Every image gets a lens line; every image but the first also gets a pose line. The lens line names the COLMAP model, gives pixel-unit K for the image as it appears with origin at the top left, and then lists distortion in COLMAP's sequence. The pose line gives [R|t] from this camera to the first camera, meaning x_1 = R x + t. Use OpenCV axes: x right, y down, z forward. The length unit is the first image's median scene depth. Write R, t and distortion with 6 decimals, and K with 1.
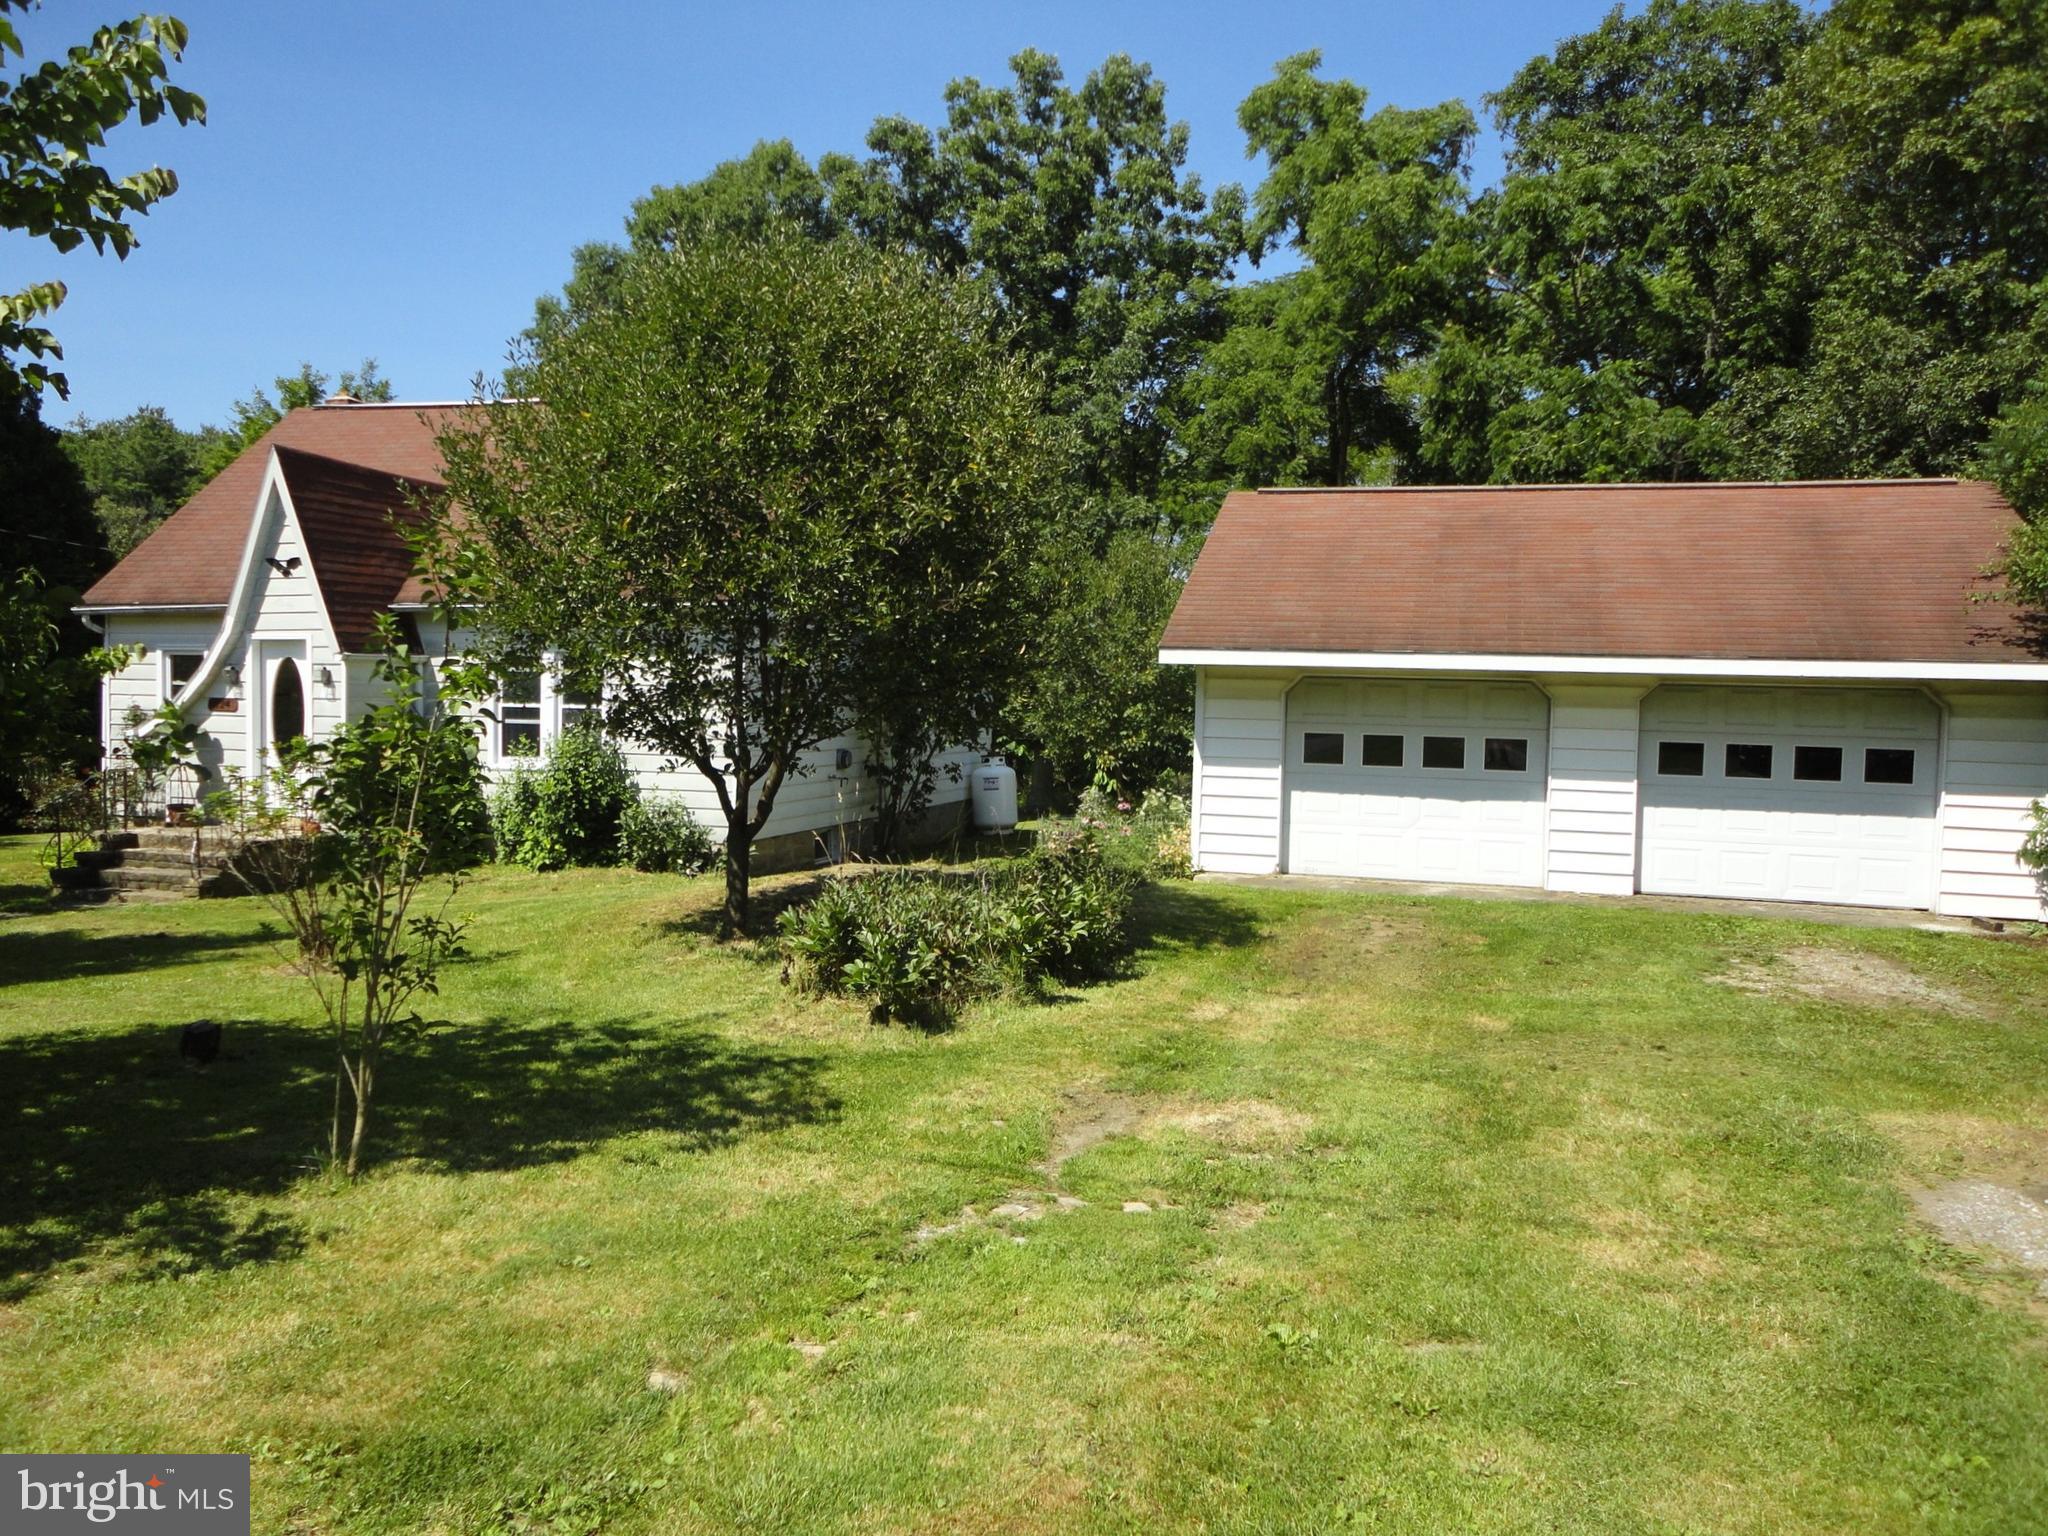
lens RADIAL K [[1699.8, 0, 1024.0], [0, 1699.8, 768.0], [0, 0, 1]] dist [-0.001350, -0.000297]
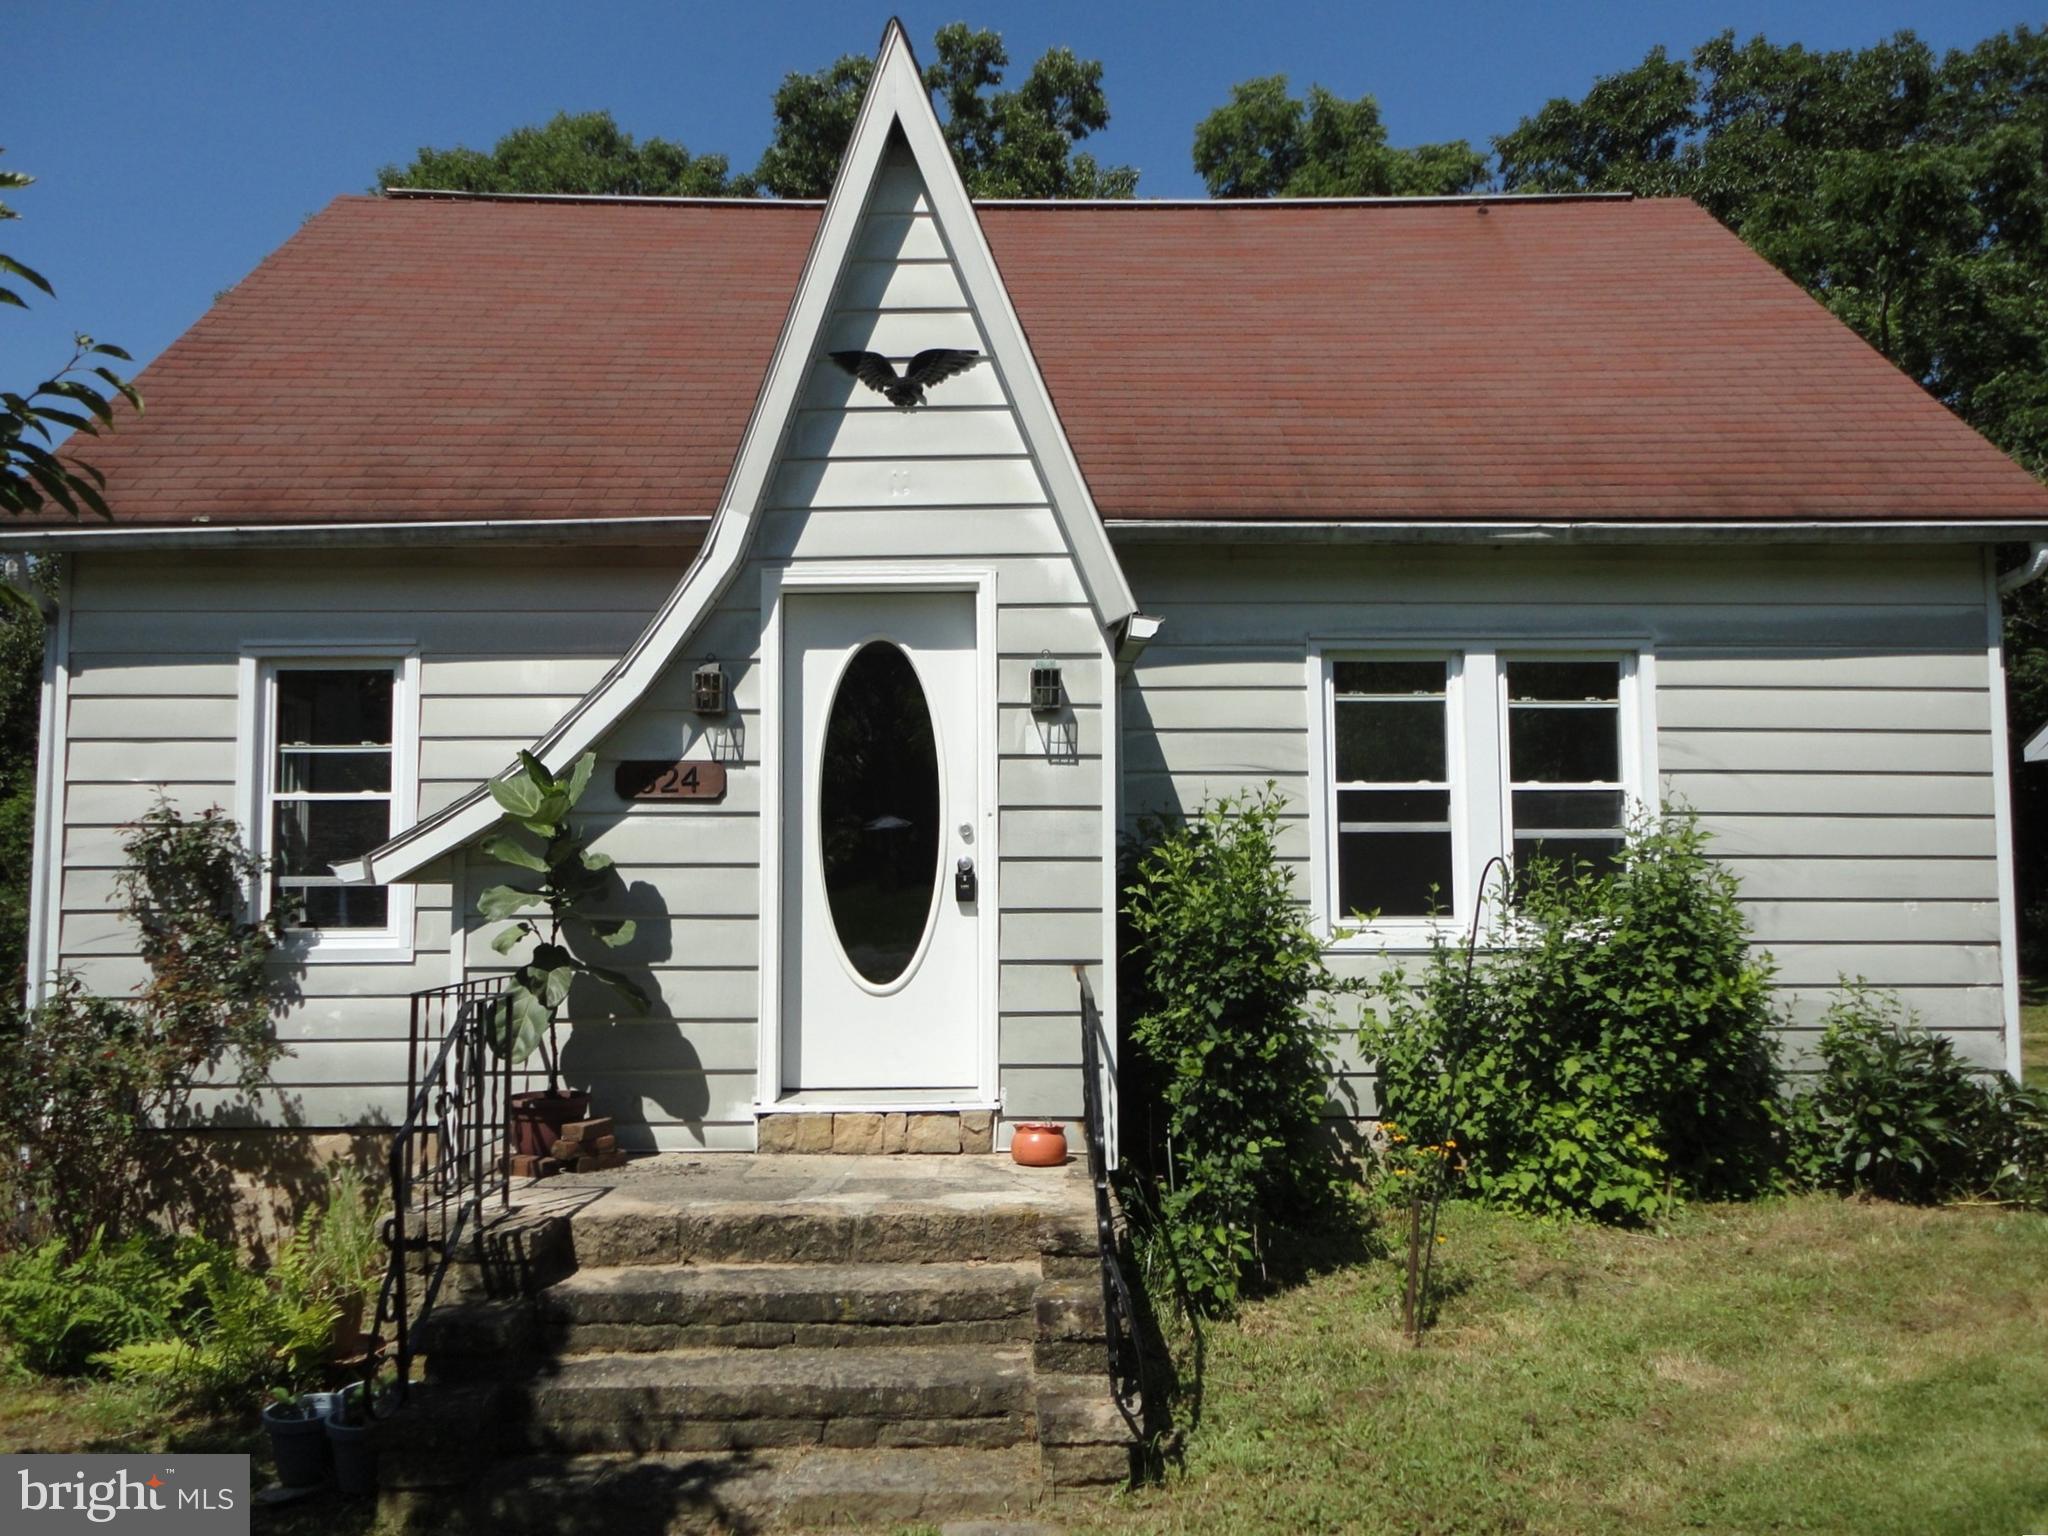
lens RADIAL K [[1699.8, 0, 1024.0], [0, 1699.8, 768.0], [0, 0, 1]] dist [-0.001350, -0.000297]
pose [[0.948231, -0.000338, 0.317582, -0.512851], [0.033204, 0.994624, -0.098082, -0.005137], [-0.315842, 0.103549, 0.943145, 0.666867]]
